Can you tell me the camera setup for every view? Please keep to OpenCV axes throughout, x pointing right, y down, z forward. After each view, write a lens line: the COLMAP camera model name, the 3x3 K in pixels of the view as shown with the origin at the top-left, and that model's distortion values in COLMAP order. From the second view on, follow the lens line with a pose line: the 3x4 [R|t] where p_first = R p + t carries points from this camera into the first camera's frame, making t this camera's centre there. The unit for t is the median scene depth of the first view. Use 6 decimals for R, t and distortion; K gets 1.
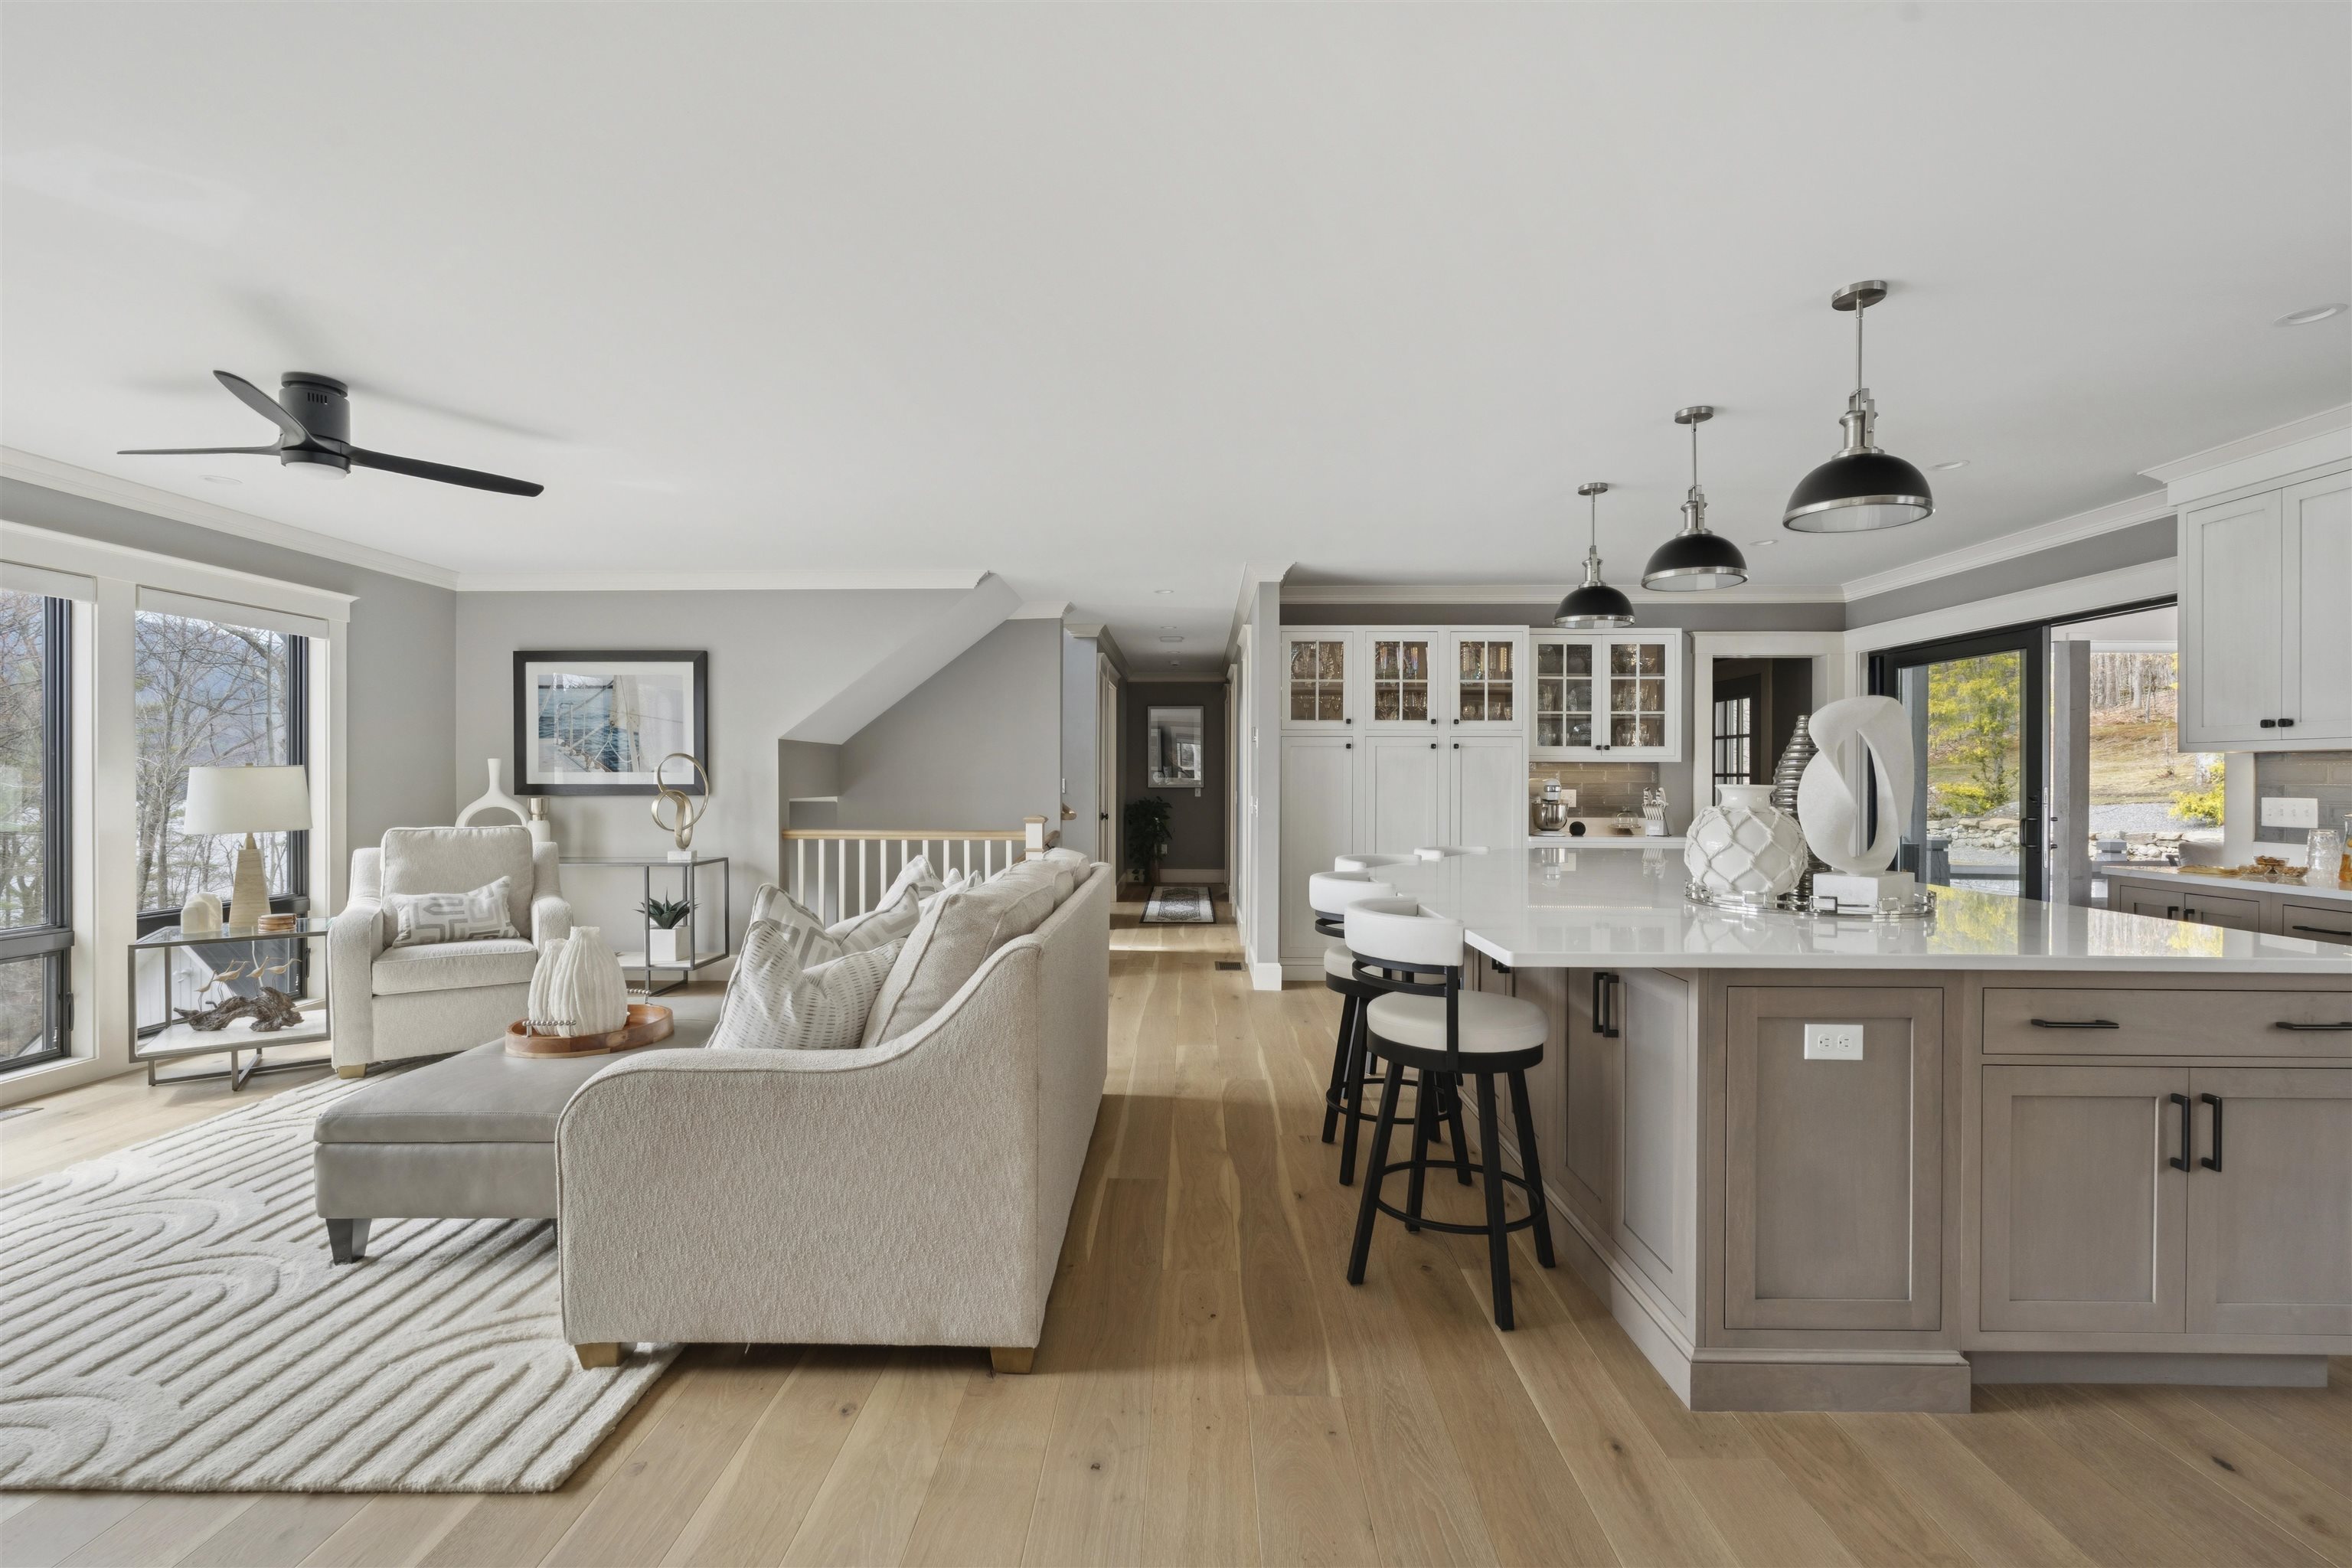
lens RADIAL K [[1036.8, 0, 1156.0], [0, 1036.8, 784.5], [0, 0, 1]] dist [-0.004608, -0.001490]
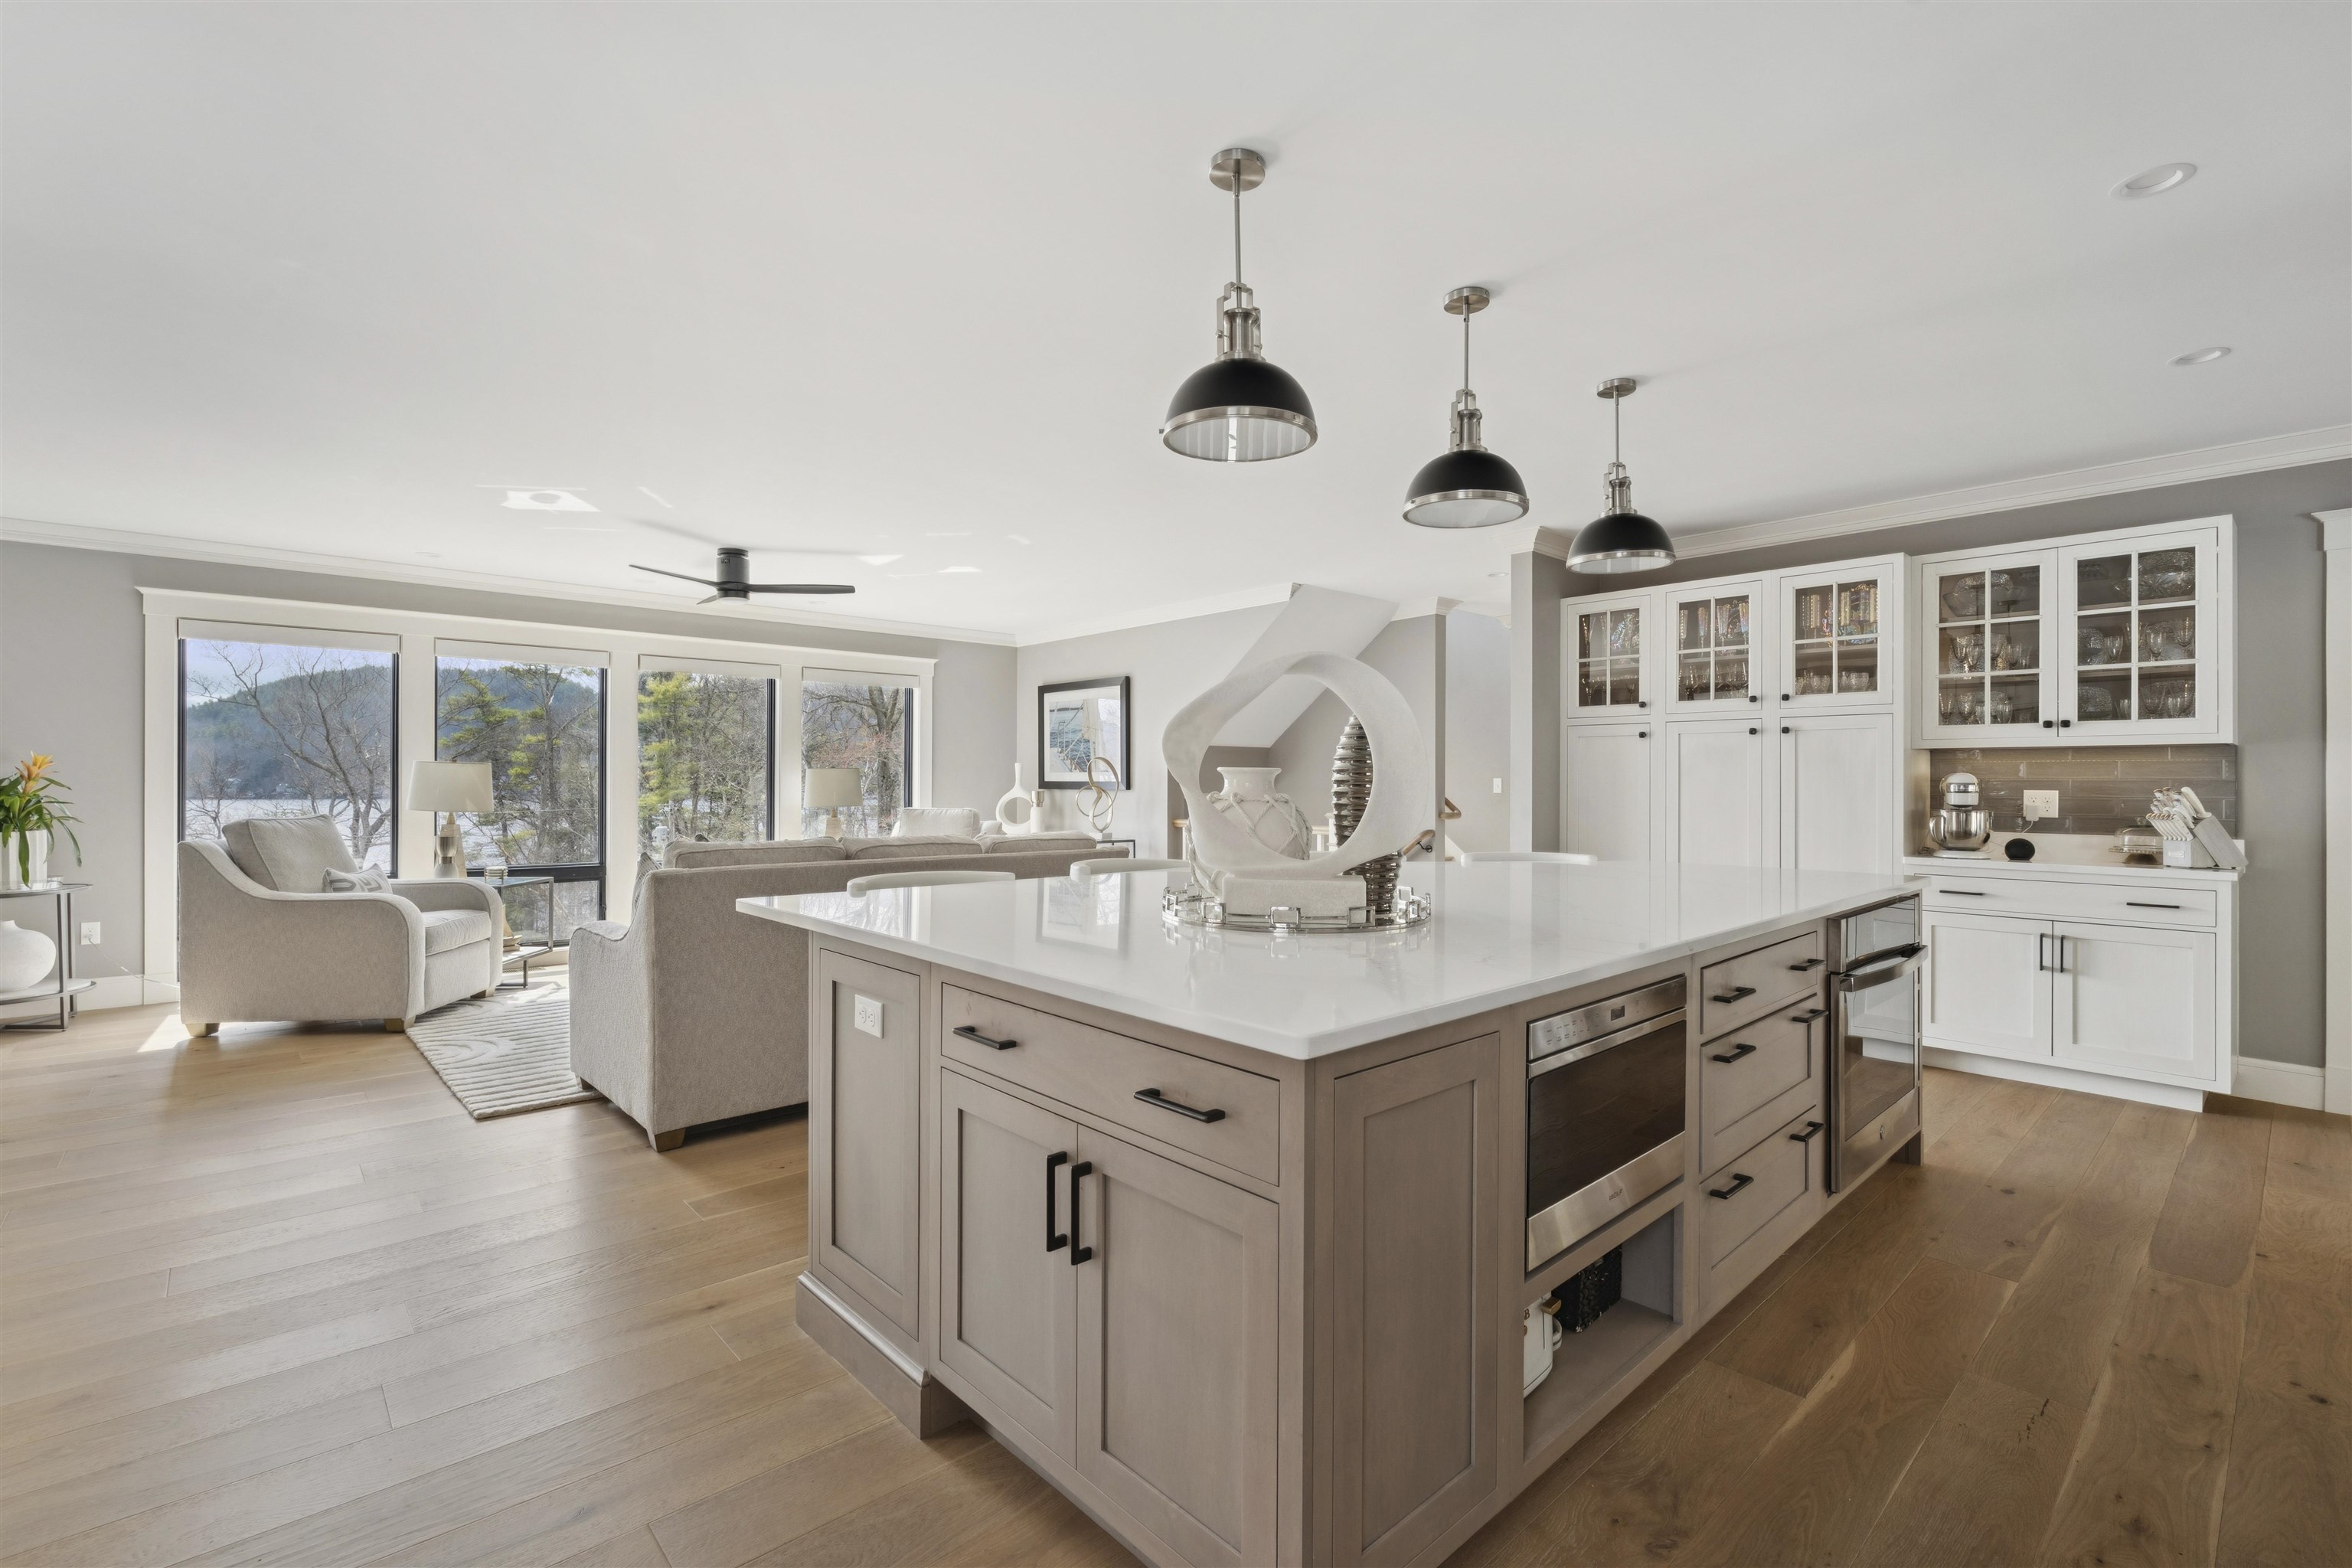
lens RADIAL K [[1036.8, 0, 1175.8], [0, 1036.8, 782.2], [0, 0, 1]] dist [-0.004608, -0.001490]
pose [[0.688669, 0.000552, -0.725075, 0.525364], [-0.005350, 0.999976, -0.004320, 0.005978], [0.725056, 0.006855, 0.688656, 0.168436]]
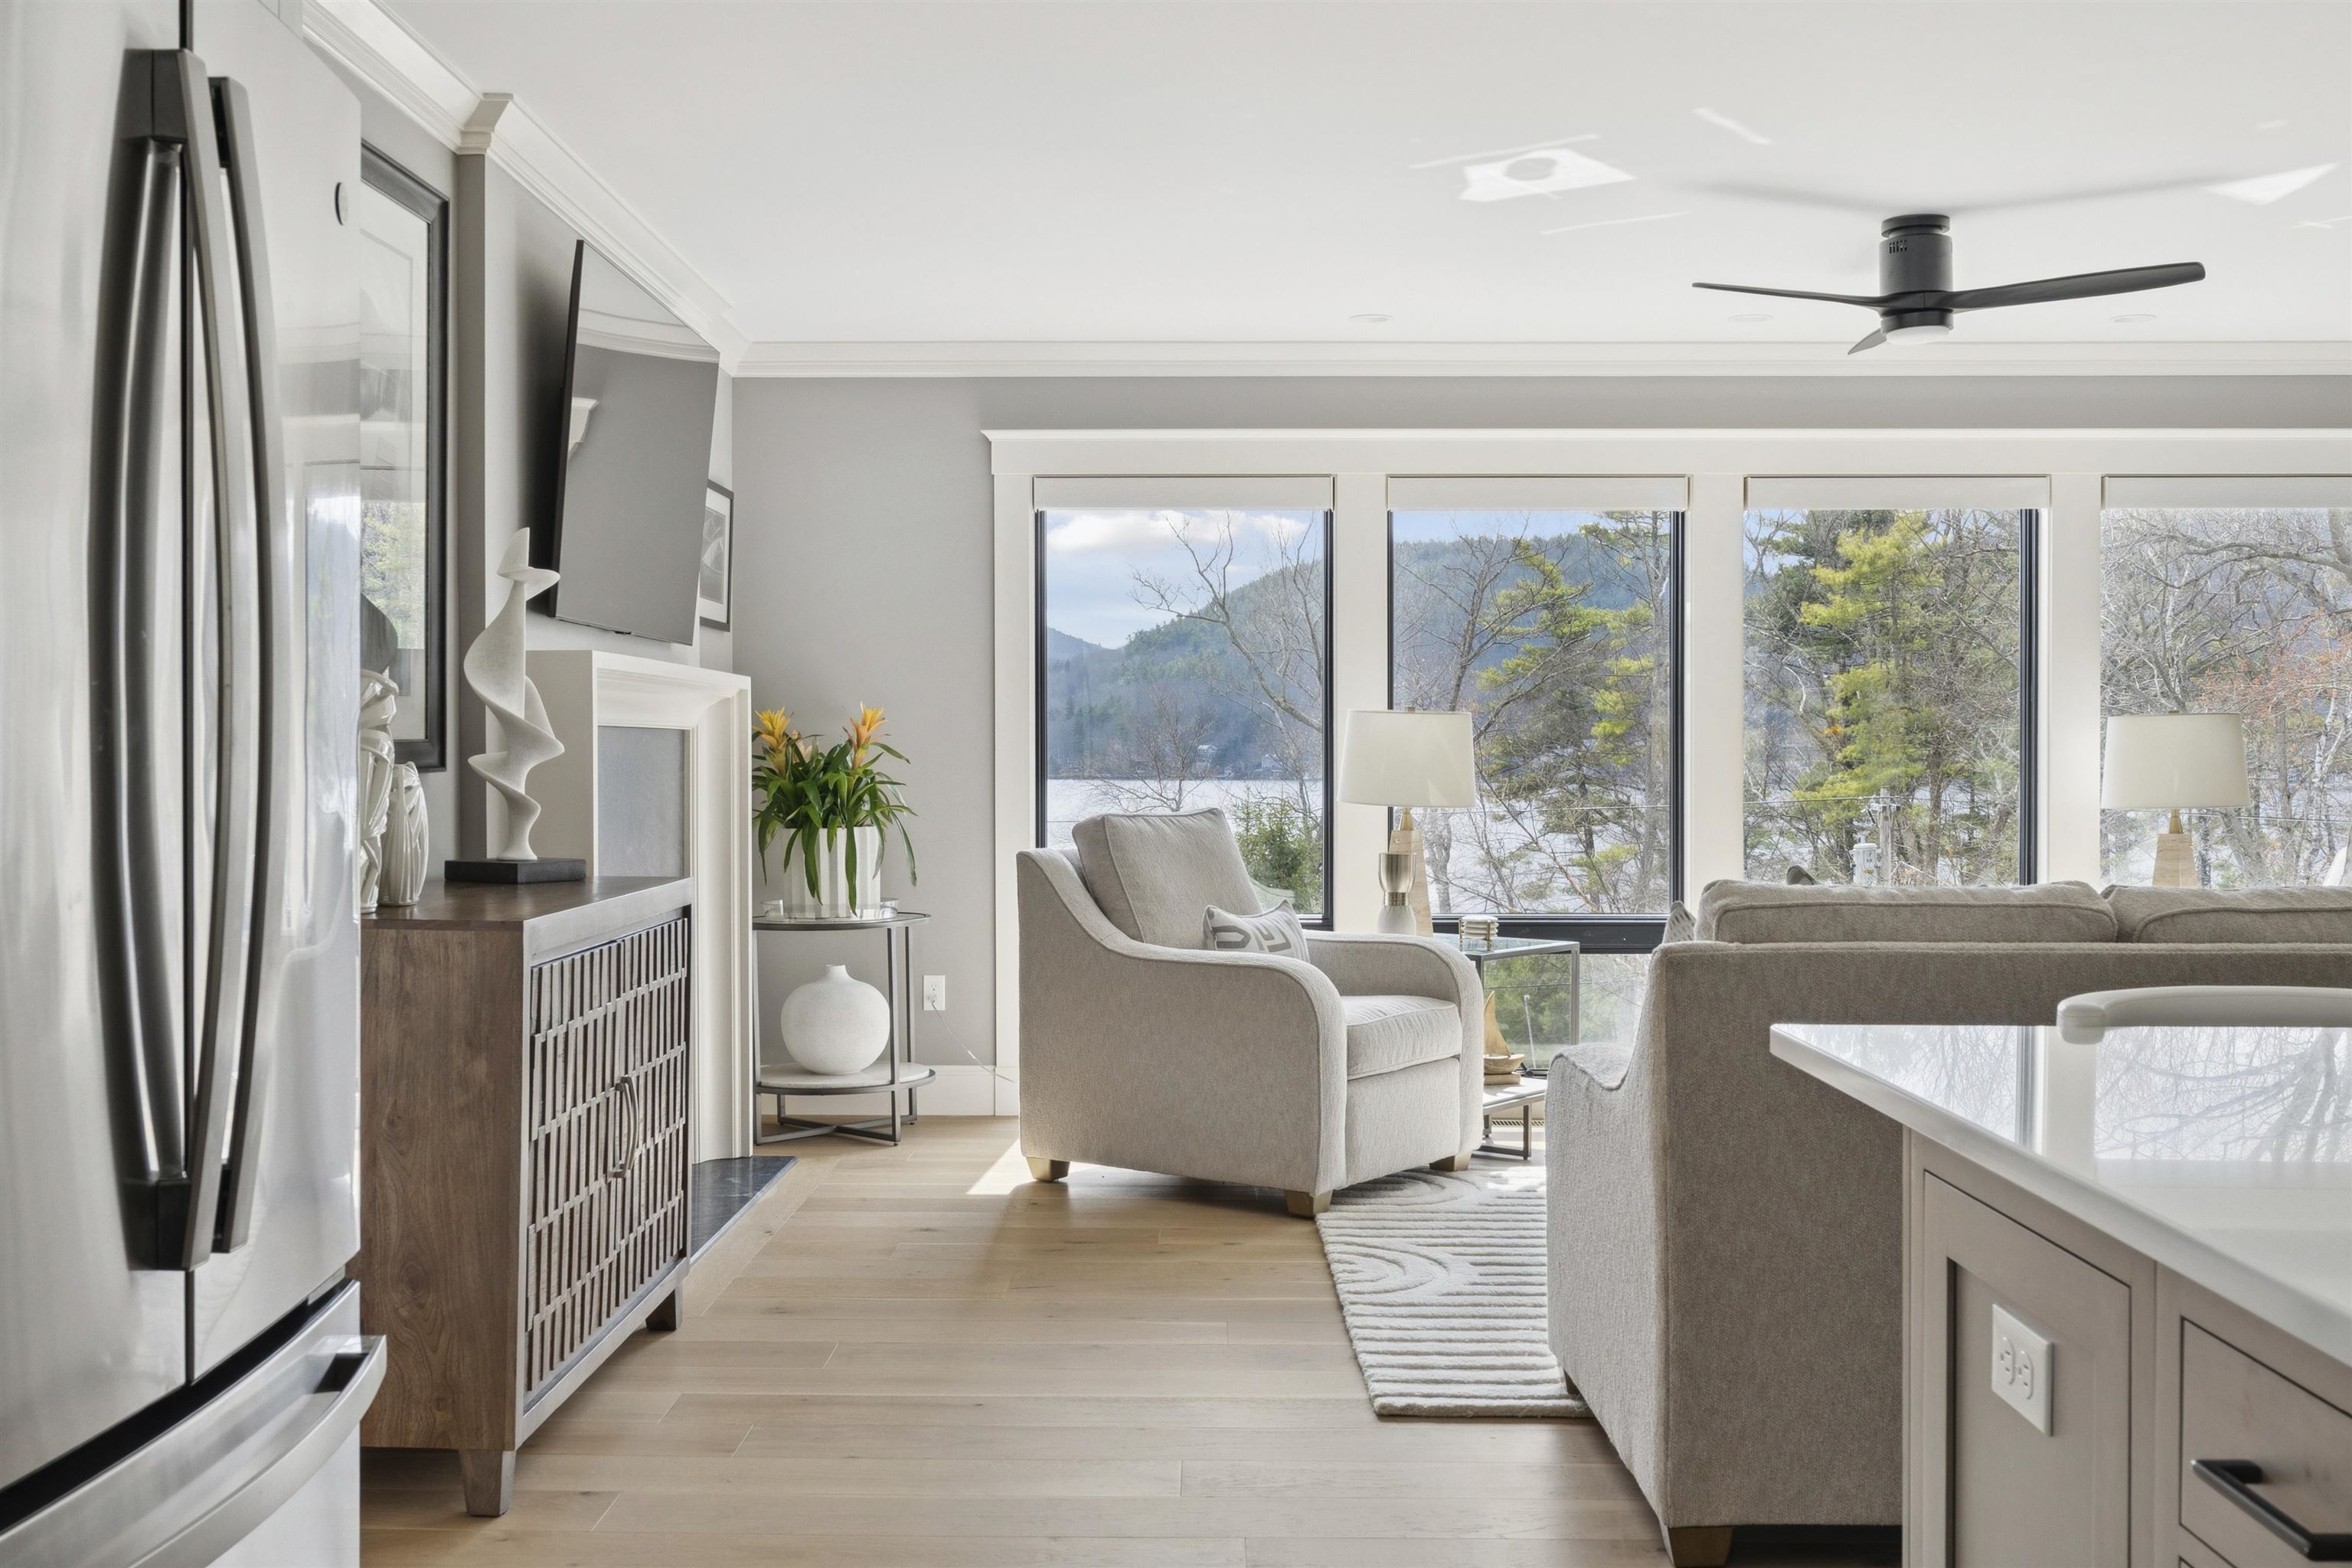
lens RADIAL K [[2341.8, 0, 1183.4], [0, 2341.8, 769.9], [0, 0, 1]] dist [0.008779, 0.000000]
pose [[0.012421, 0.008509, -0.999887, 0.498328], [-0.005005, 0.999952, 0.008447, 0.006029], [0.999910, 0.004899, 0.012463, 0.220183]]
